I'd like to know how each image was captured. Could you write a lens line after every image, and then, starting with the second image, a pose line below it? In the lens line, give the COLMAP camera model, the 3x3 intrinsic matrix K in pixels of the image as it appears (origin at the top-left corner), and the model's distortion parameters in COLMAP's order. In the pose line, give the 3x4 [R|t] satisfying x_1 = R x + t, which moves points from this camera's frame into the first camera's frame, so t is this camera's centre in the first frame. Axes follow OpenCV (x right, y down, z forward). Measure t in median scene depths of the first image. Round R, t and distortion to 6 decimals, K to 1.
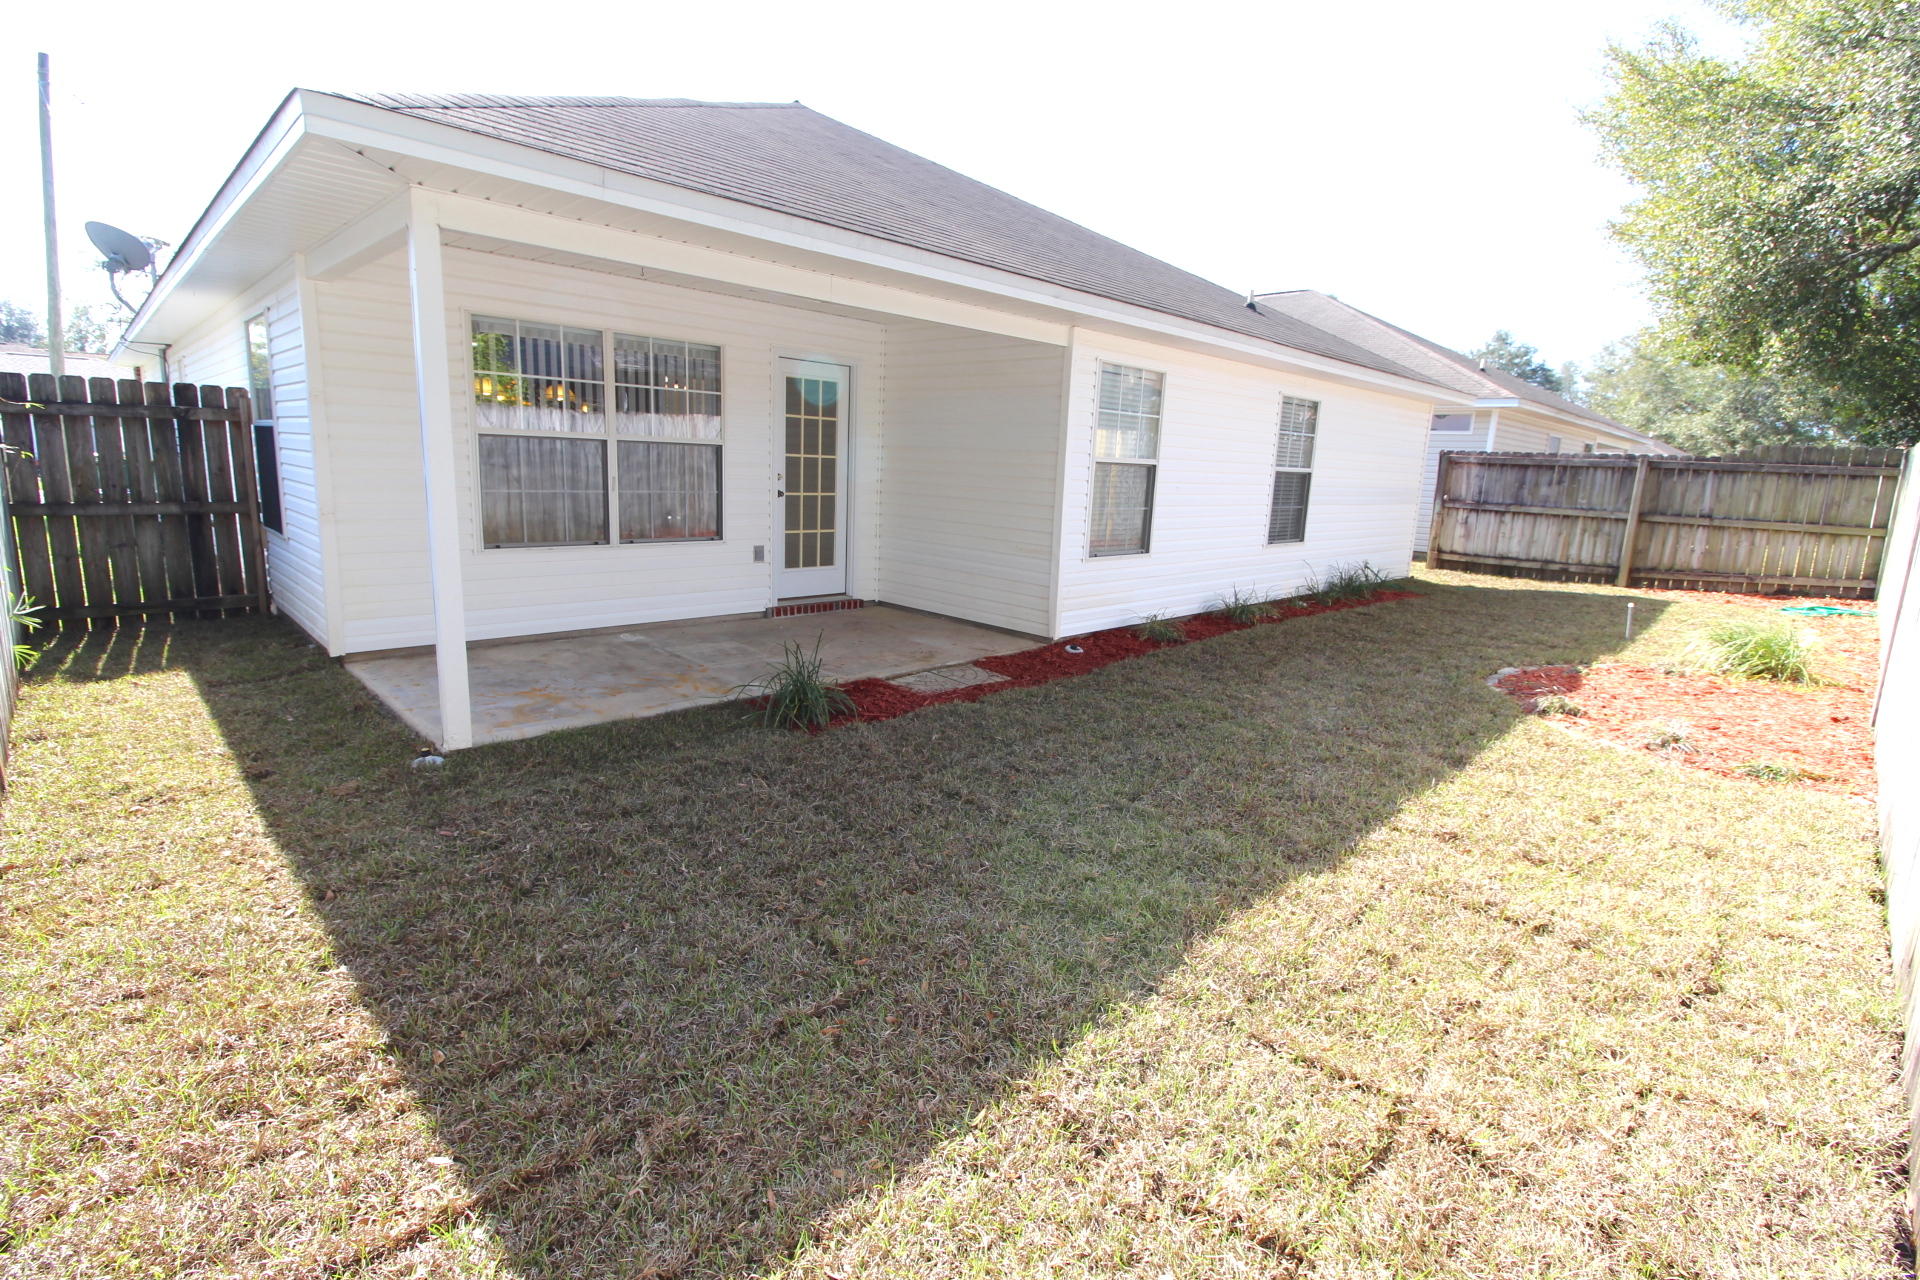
lens RADIAL K [[895.3, 0, 959.3], [0, 895.3, 638.1], [0, 0, 1]] dist [-0.016124, -0.000406]
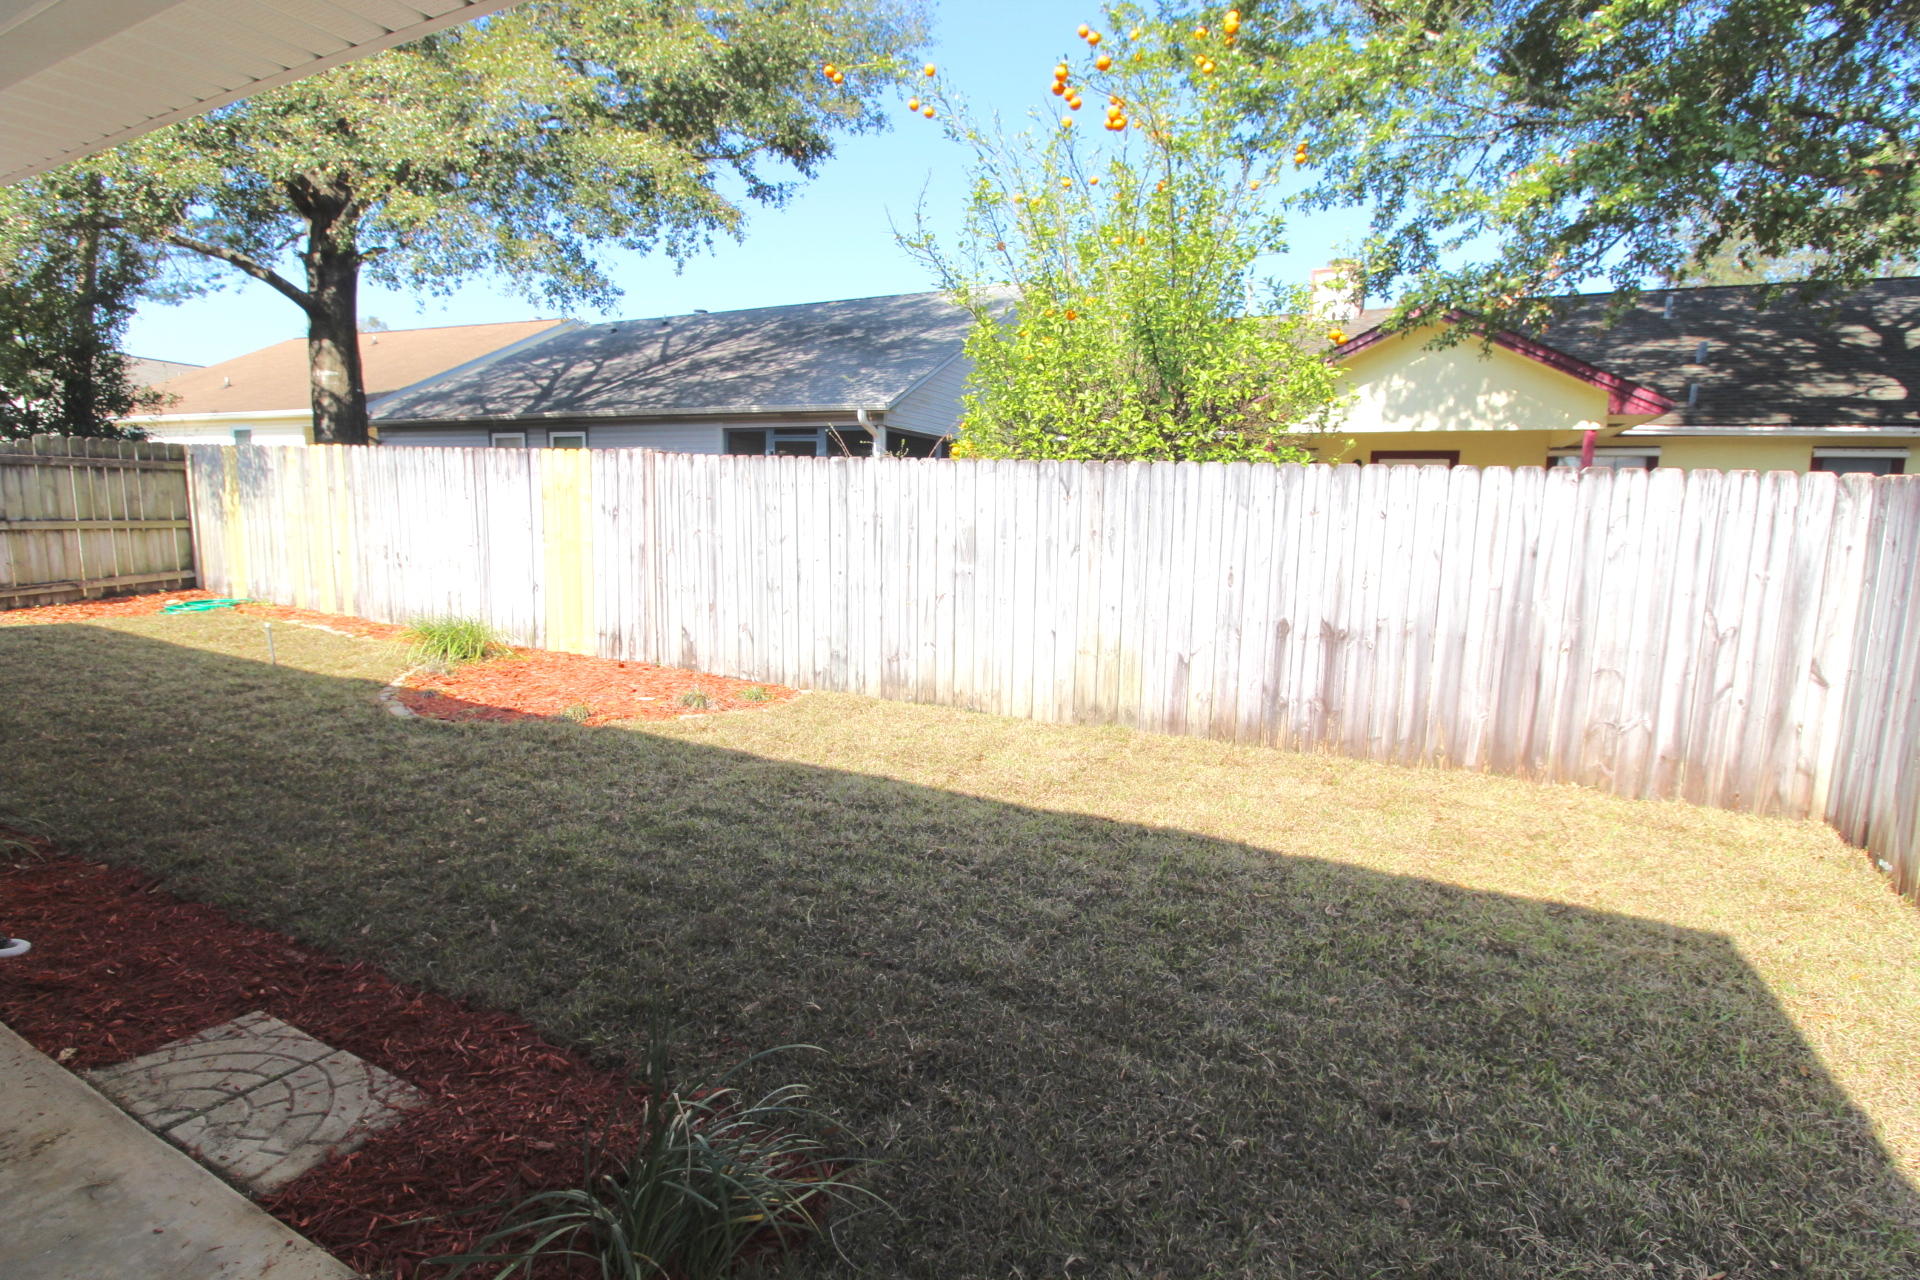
lens RADIAL K [[895.3, 0, 960.1], [0, 895.3, 634.1], [0, 0, 1]] dist [-0.016124, -0.000406]
pose [[-0.314762, -0.179653, 0.932014, -0.220705], [0.151179, 0.959900, 0.236085, -0.096409], [-0.937054, 0.215212, -0.274981, 0.428266]]
